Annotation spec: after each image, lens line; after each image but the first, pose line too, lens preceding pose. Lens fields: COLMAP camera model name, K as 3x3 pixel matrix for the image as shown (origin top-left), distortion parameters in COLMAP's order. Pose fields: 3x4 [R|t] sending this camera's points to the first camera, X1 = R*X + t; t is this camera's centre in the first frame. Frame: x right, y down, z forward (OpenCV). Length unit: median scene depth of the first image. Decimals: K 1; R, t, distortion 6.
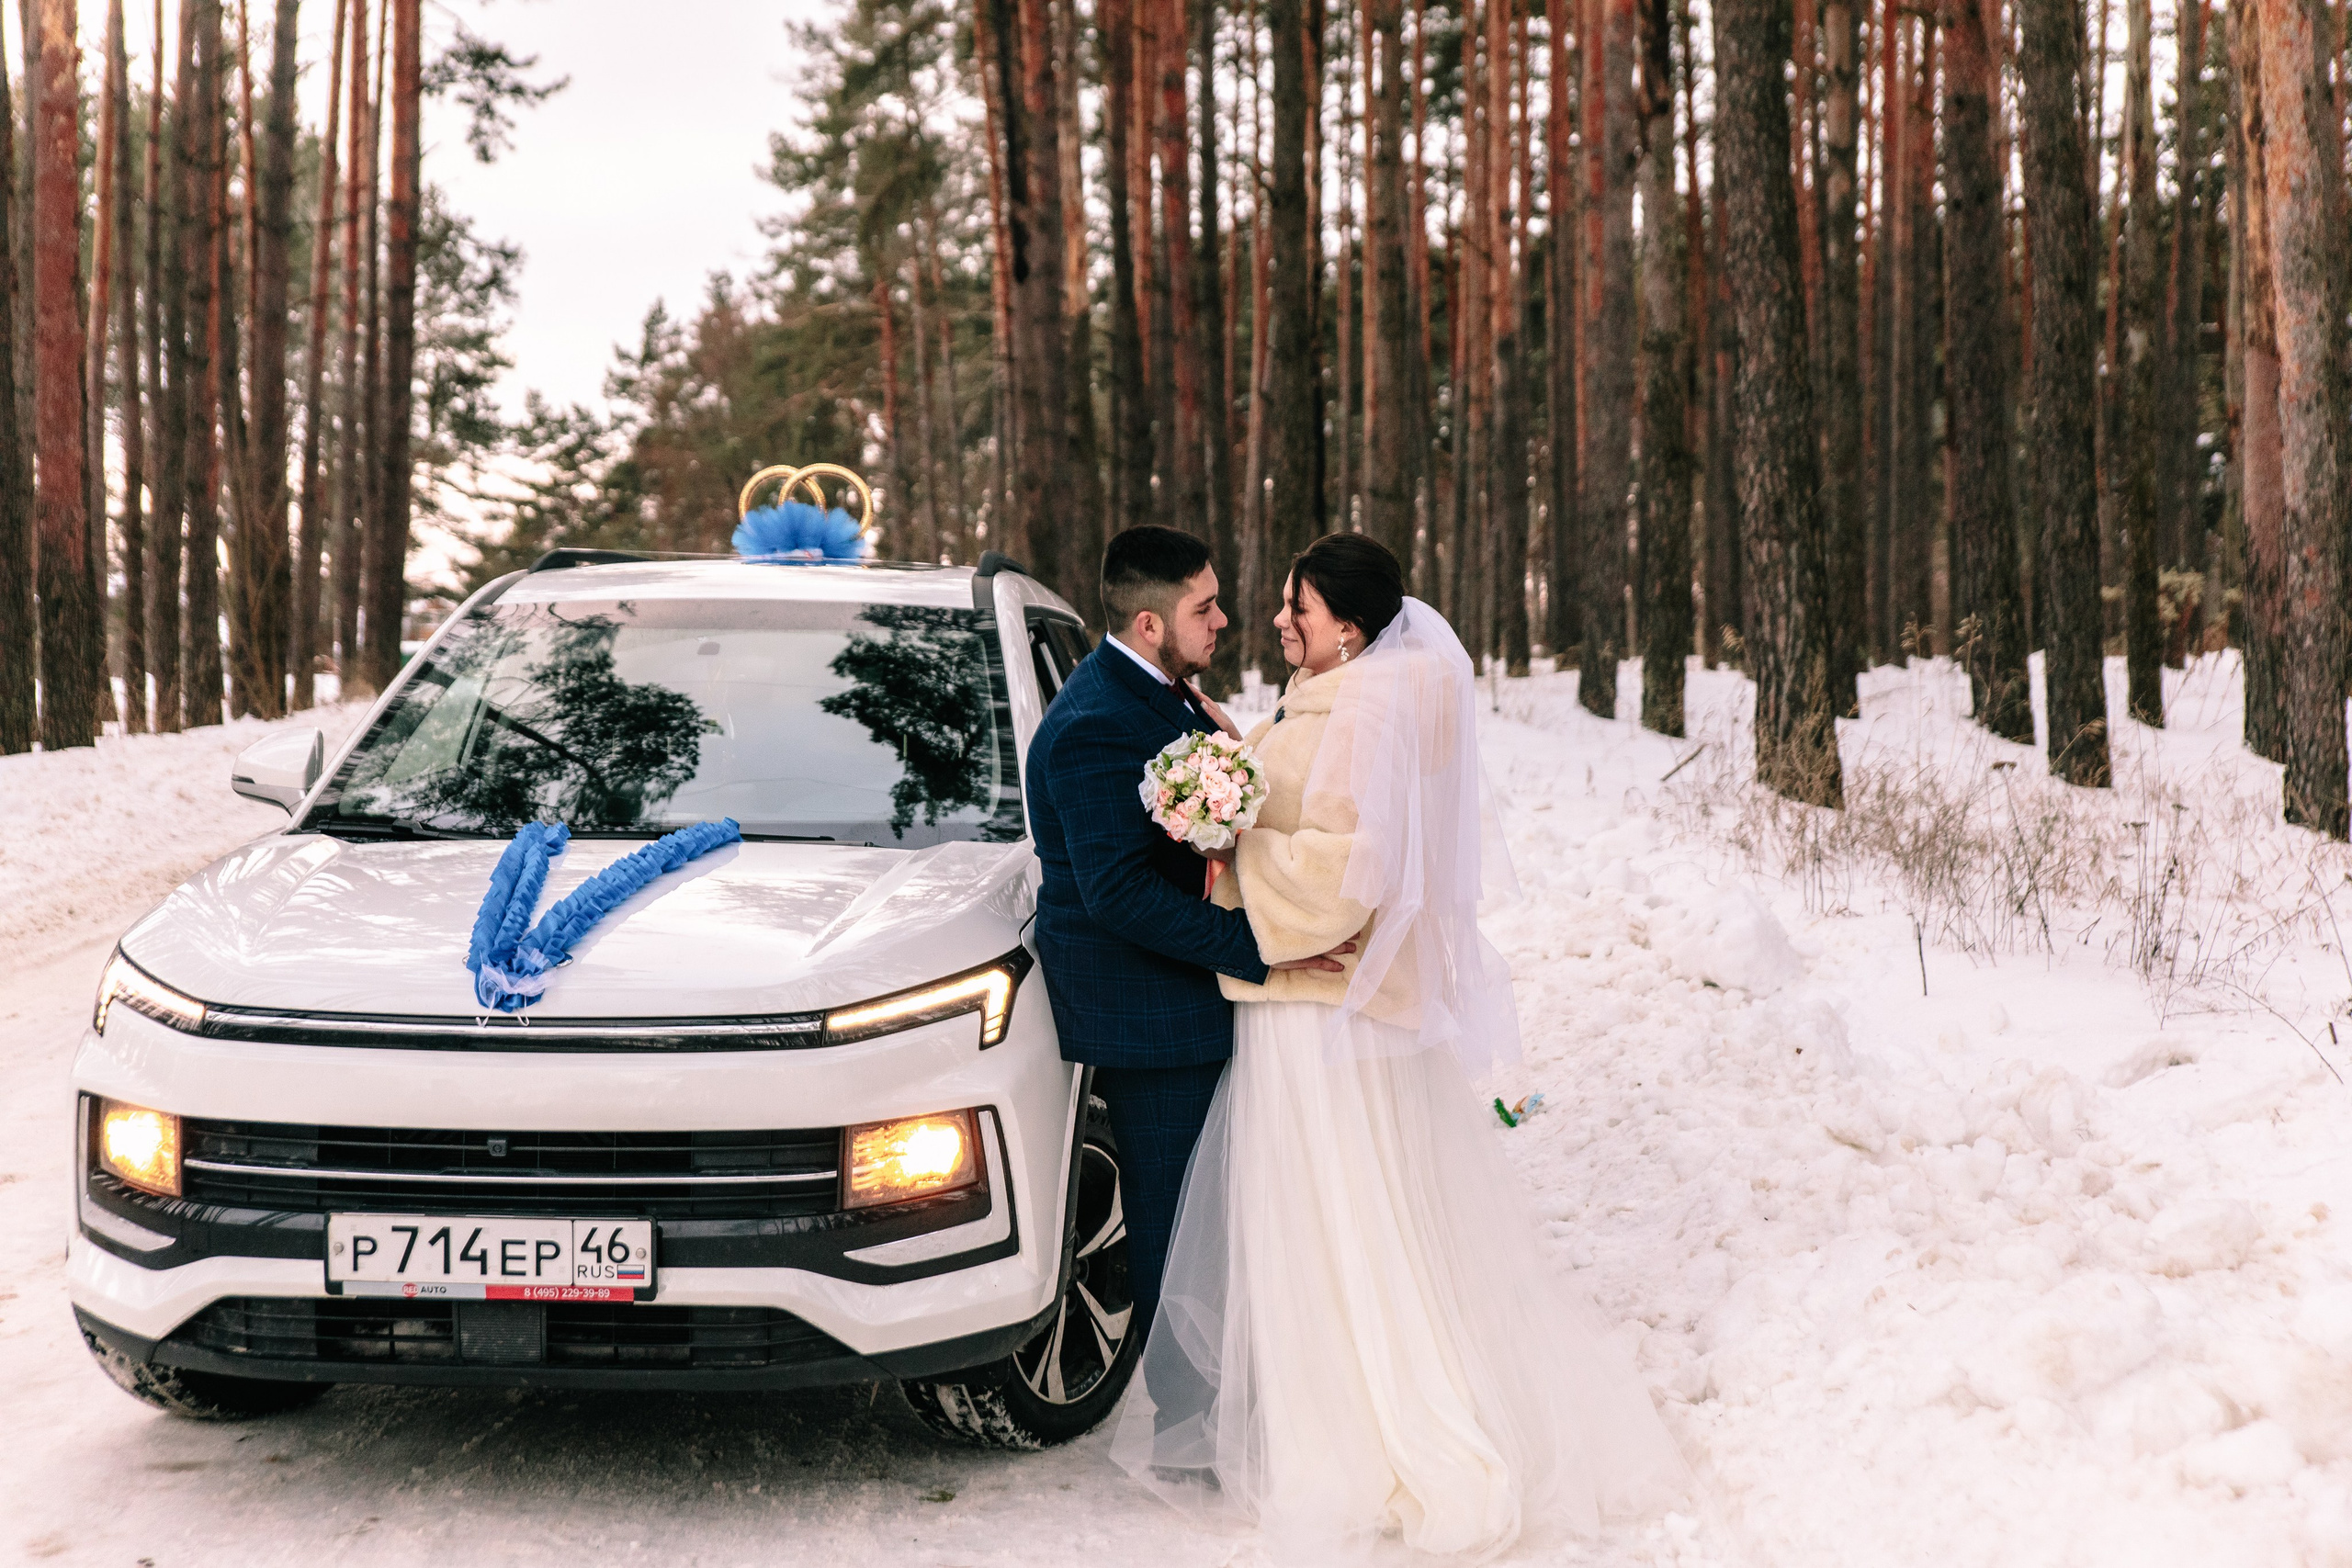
lens RADIAL K [[3304.2, 0, 1171.6], [0, 3304.2, 781.9], [0, 0, 1]] dist [0.002494, 0.010991]
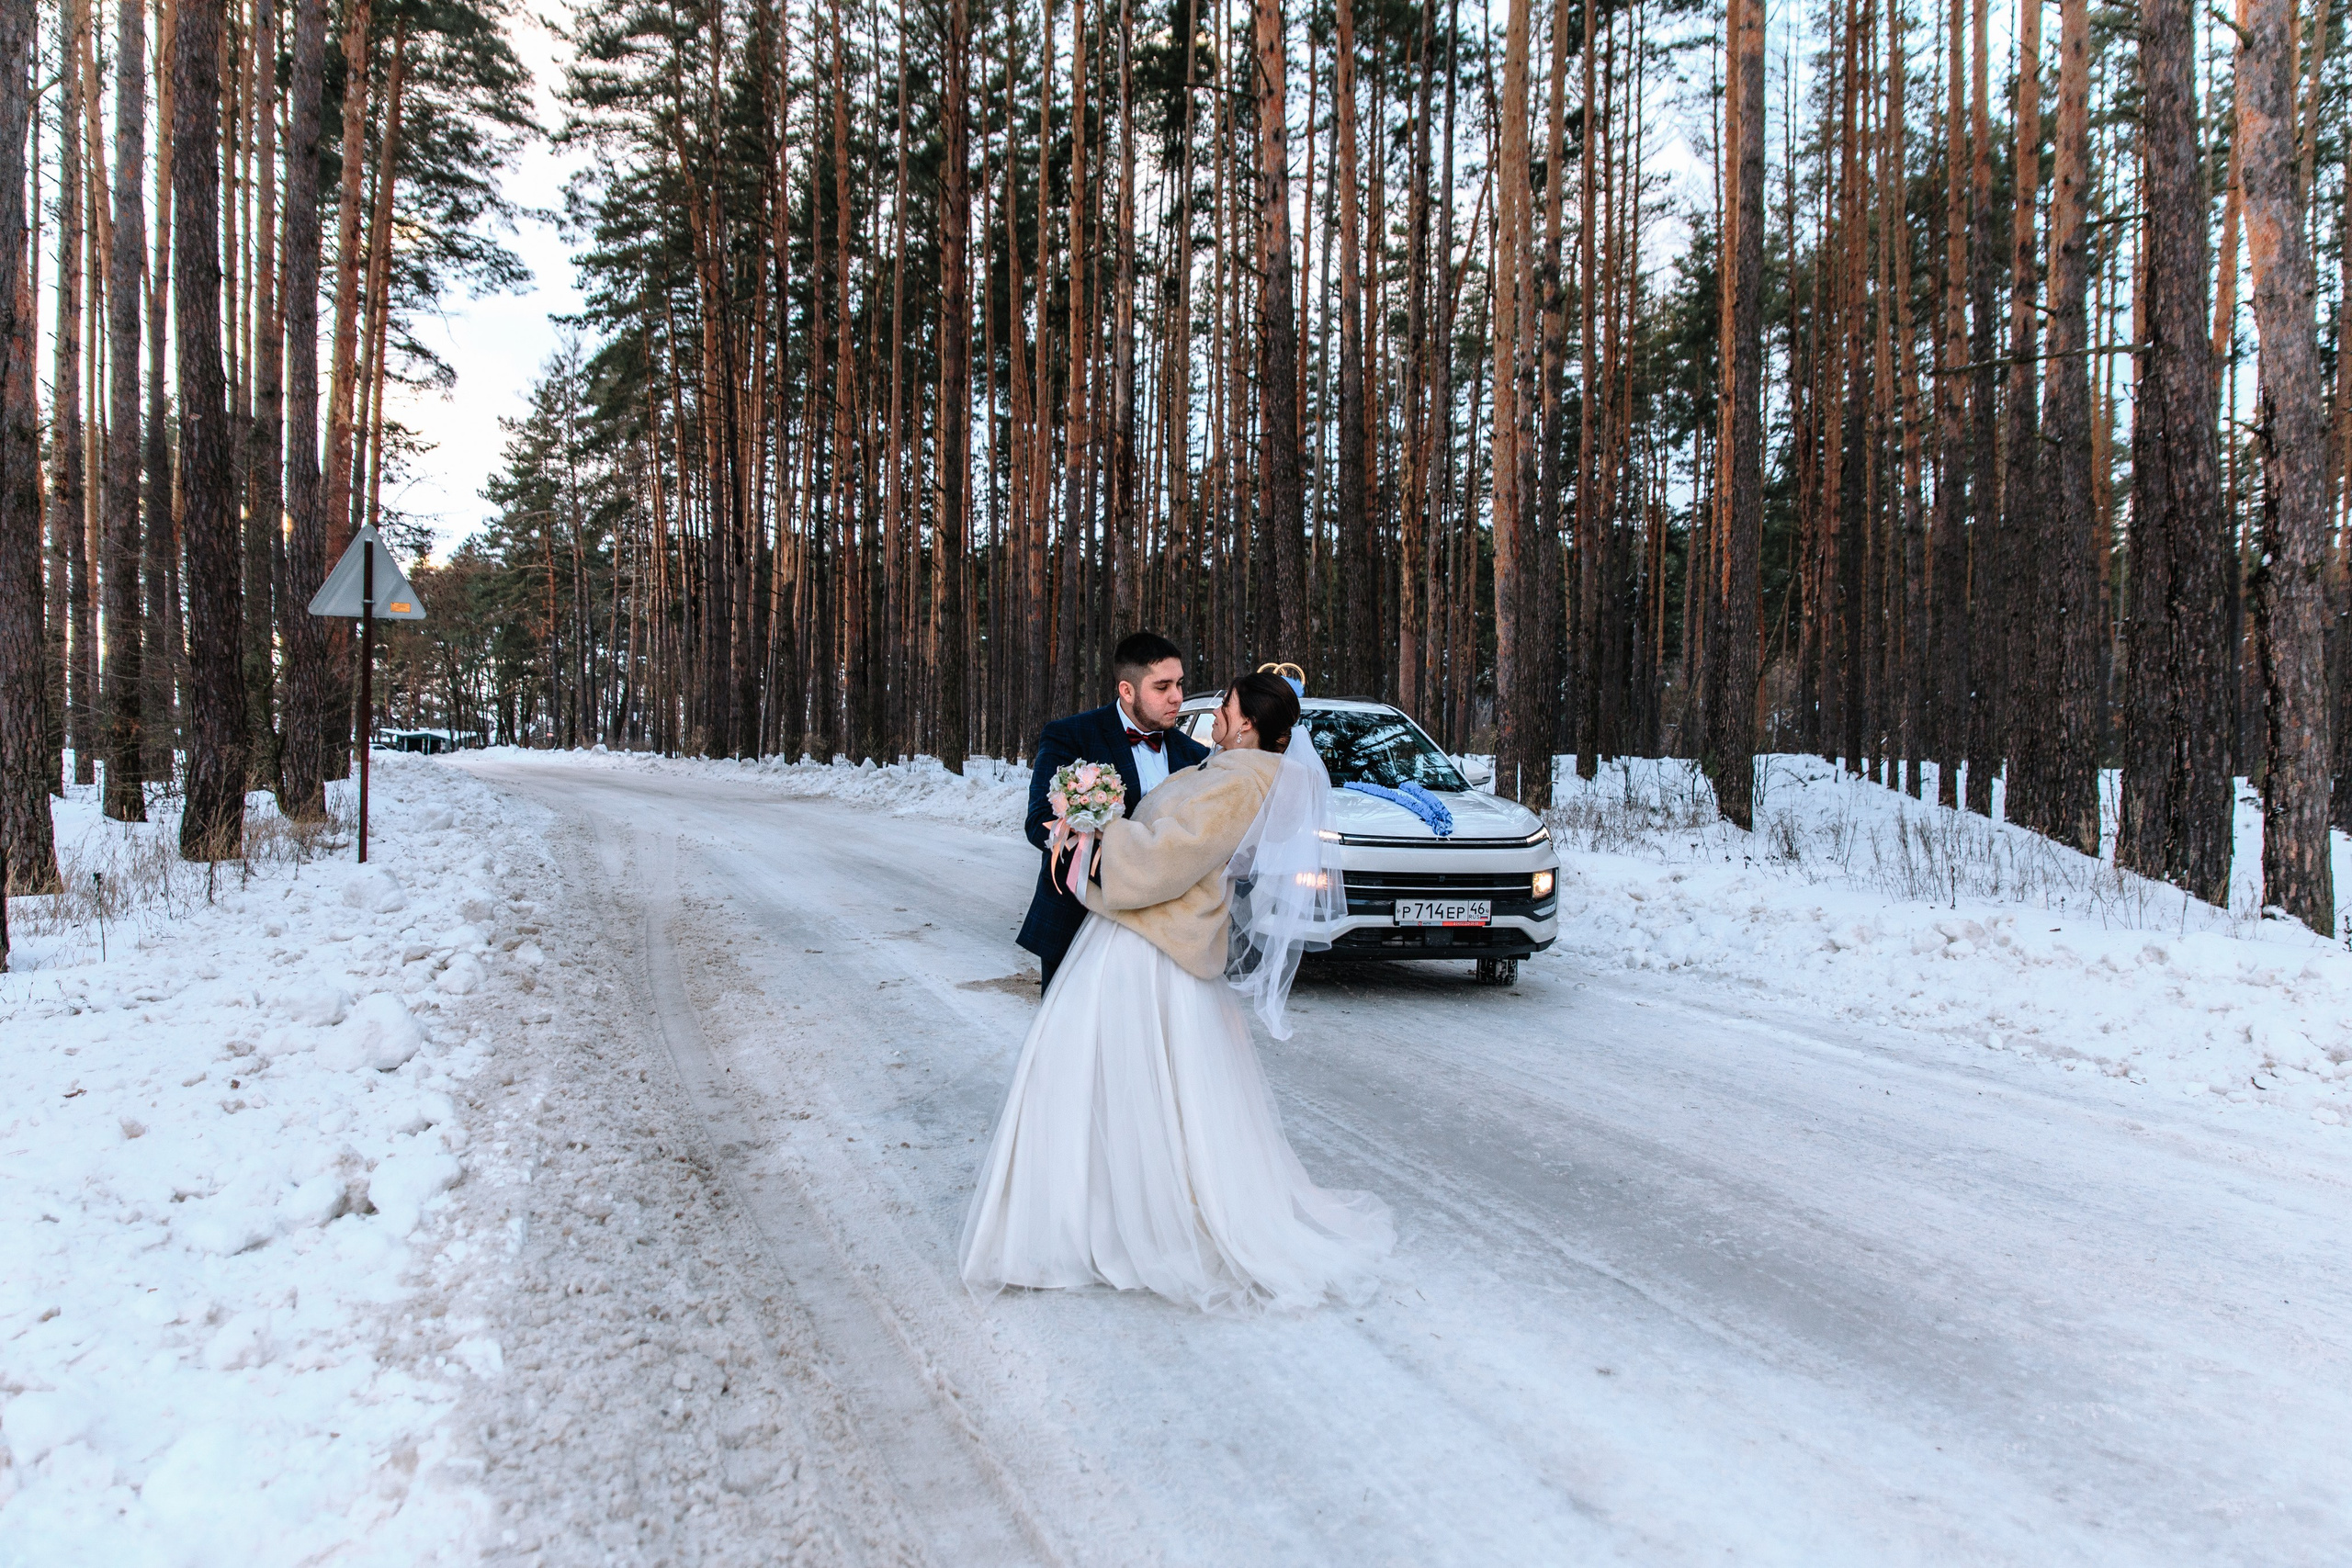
lens RADIAL K [[1610.3, 0, 1184.6], [0, 1610.3, 772.4], [0, 0, 1]] dist [0.012846, -0.001720]
pose [[0.946511, 0.017321, 0.322206, -0.856786], [-0.008176, 0.999525, -0.029715, 0.051485], [-0.322568, 0.025491, 0.946203, -0.356098]]
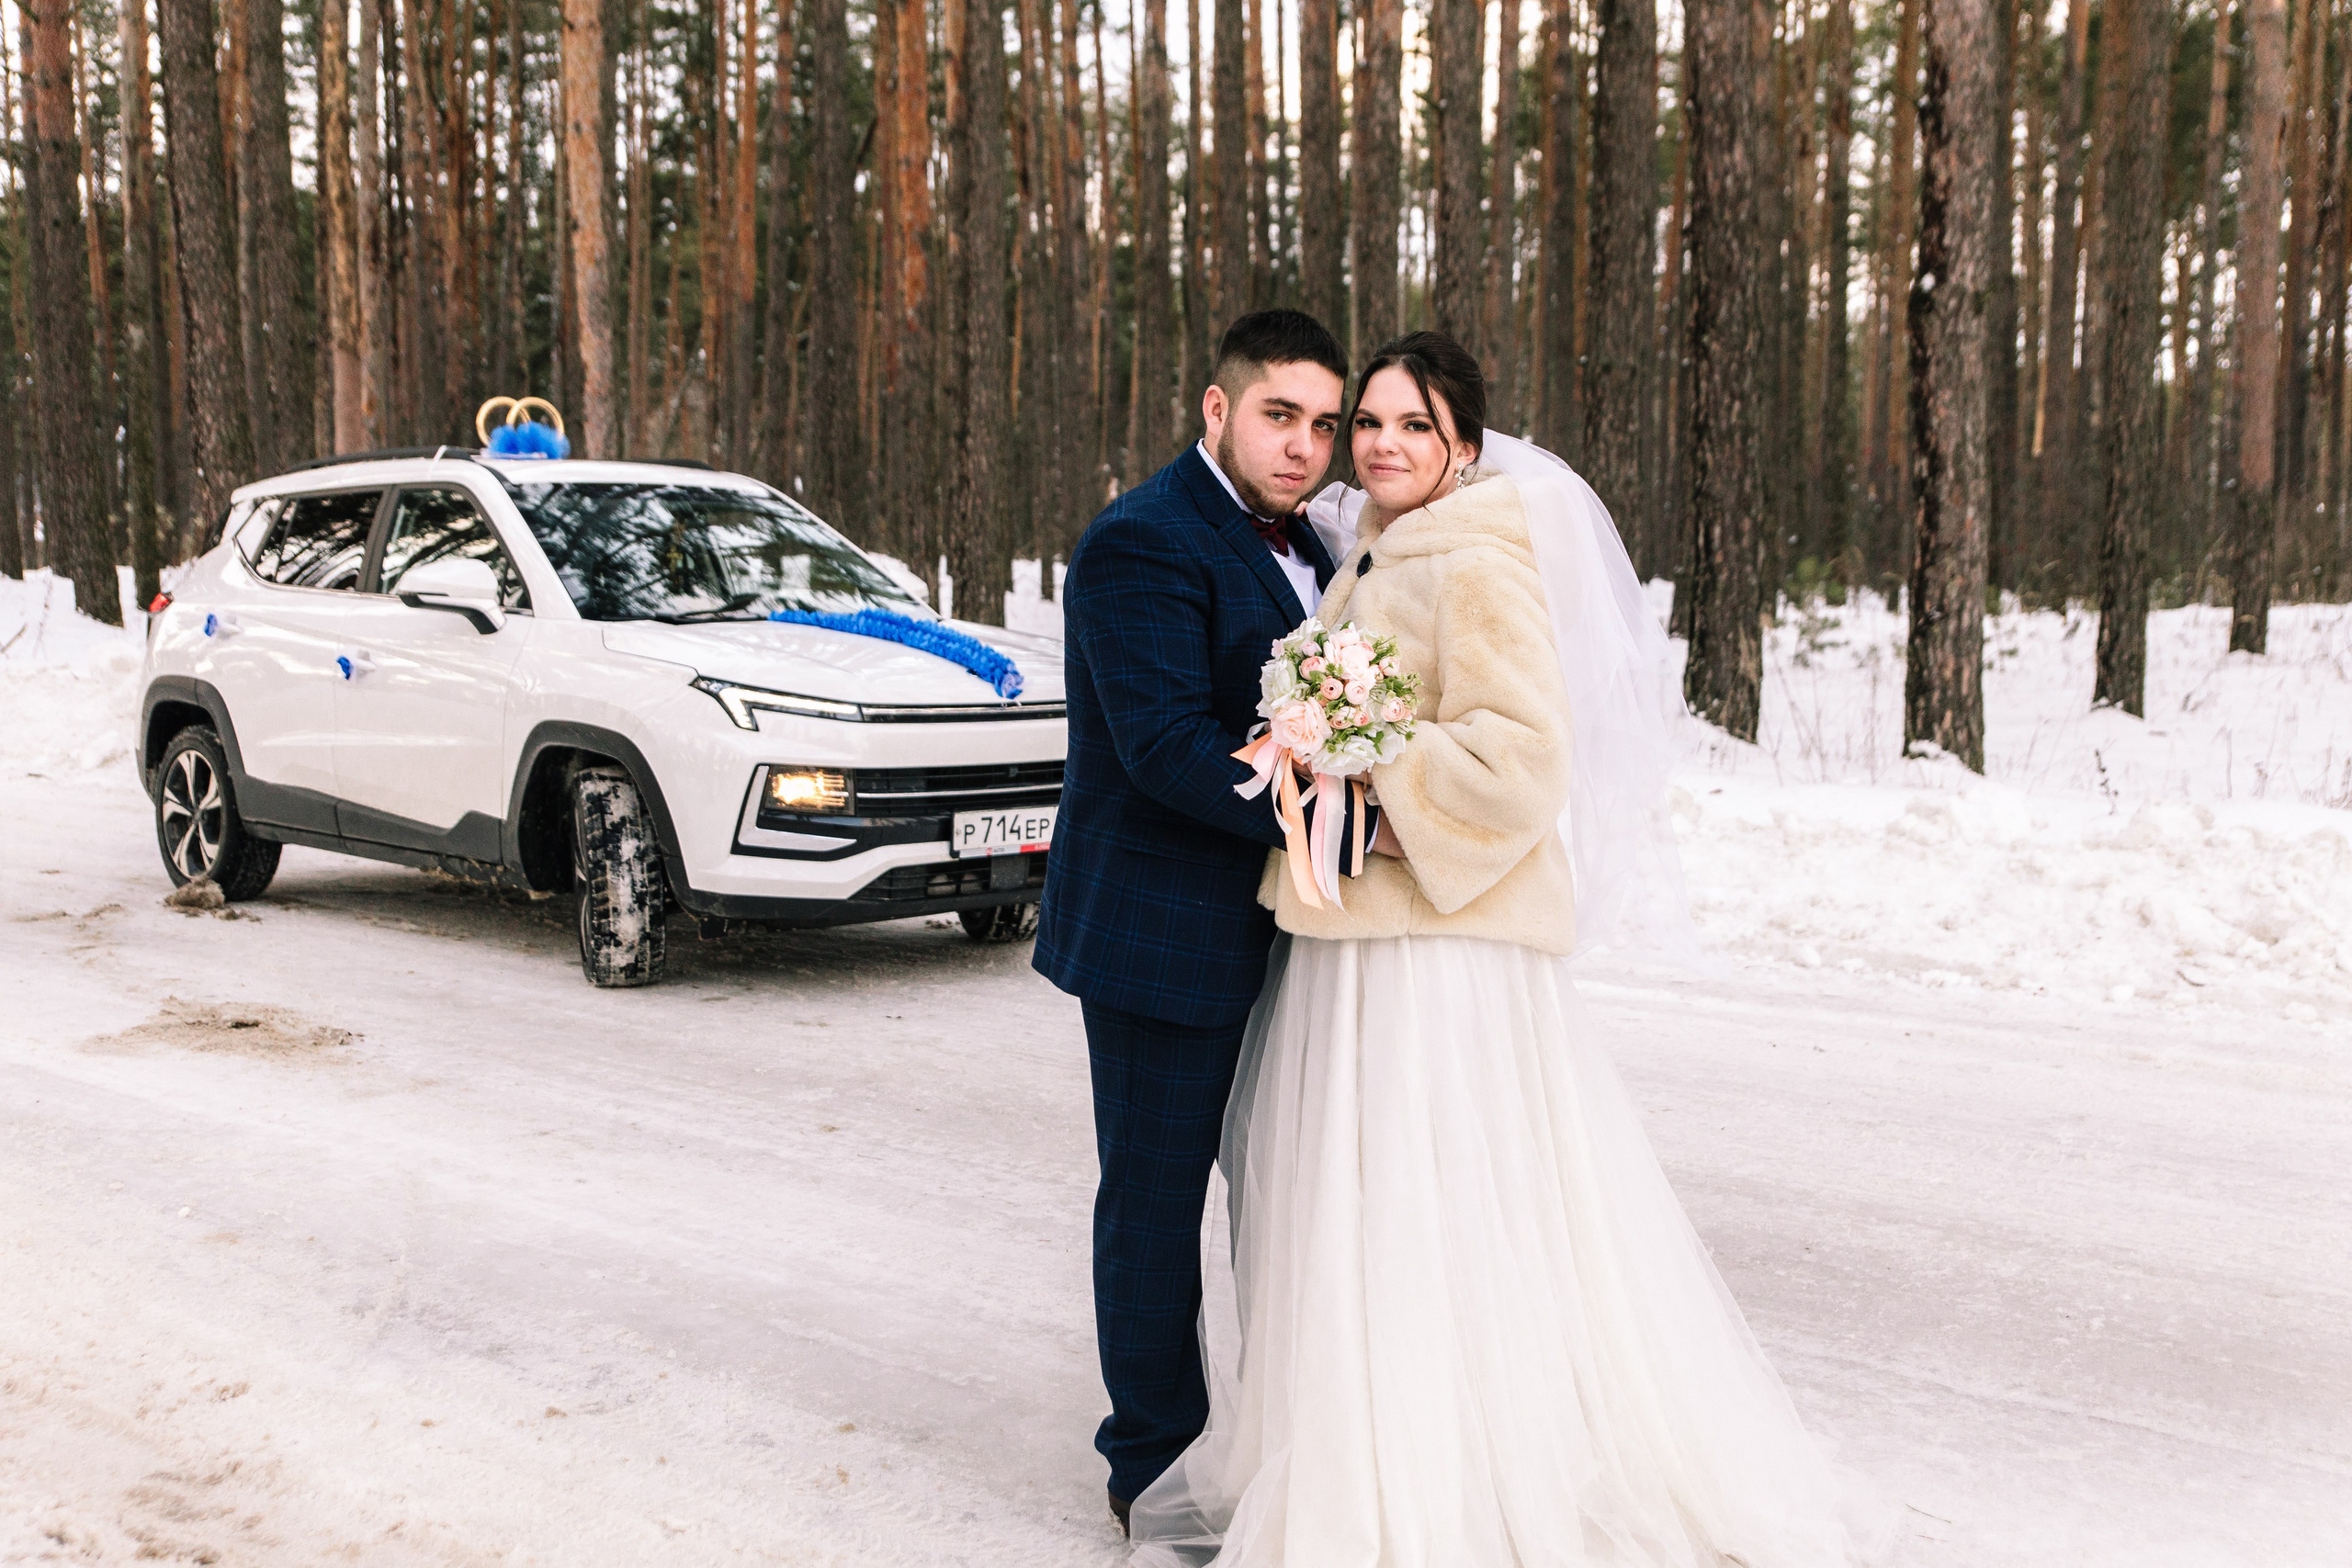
lens RADIAL K [[2478.8, 0, 1190.8], [0, 2478.8, 771.0], [0, 0, 1]] dist [-0.008438, 0.013132]
pose [[0.642469, -0.058152, 0.764102, -1.099183], [0.029470, 0.998254, 0.051194, 0.037647], [-0.765745, -0.010373, 0.643061, 0.023291]]
